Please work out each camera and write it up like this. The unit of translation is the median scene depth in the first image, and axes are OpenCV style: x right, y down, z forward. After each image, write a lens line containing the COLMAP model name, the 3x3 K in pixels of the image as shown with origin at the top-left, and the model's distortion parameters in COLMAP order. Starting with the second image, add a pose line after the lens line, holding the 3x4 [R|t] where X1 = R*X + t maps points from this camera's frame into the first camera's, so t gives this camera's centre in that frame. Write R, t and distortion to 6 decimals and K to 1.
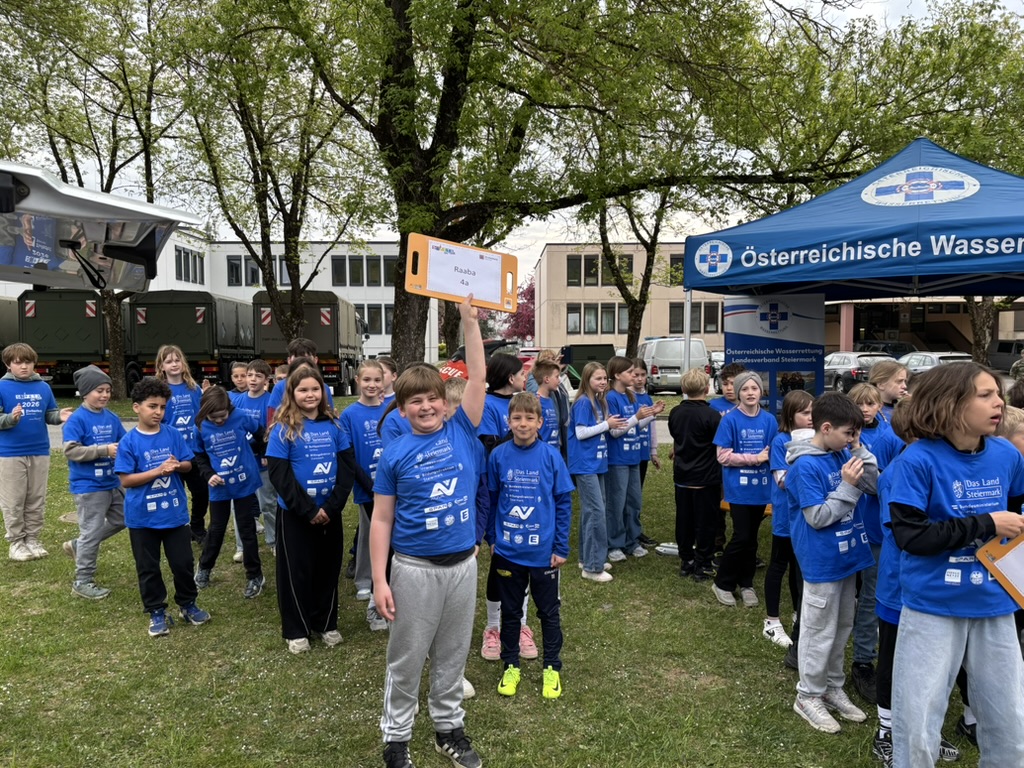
lens RADIAL K [[765.8, 0, 512.0], [0, 765.8, 384.0], [0, 0, 1]] dist [0.041817, -0.003390]
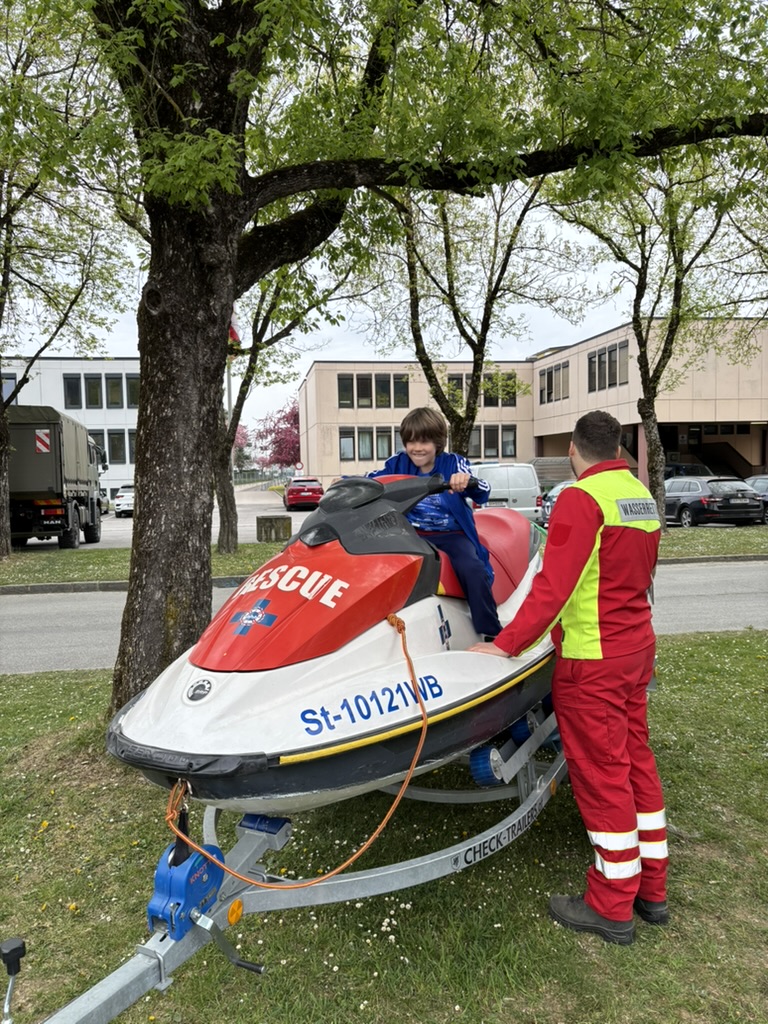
lens RADIAL K [[765.8, 0, 384.0], [0, 765.8, 512.0], [0, 0, 1]] dist [0.041817, -0.003390]
pose [[0.988194, -0.024624, 0.151215, -0.015827], [0.024503, 0.999696, 0.002668, -0.006465], [-0.151235, 0.001069, 0.988497, 0.102834]]
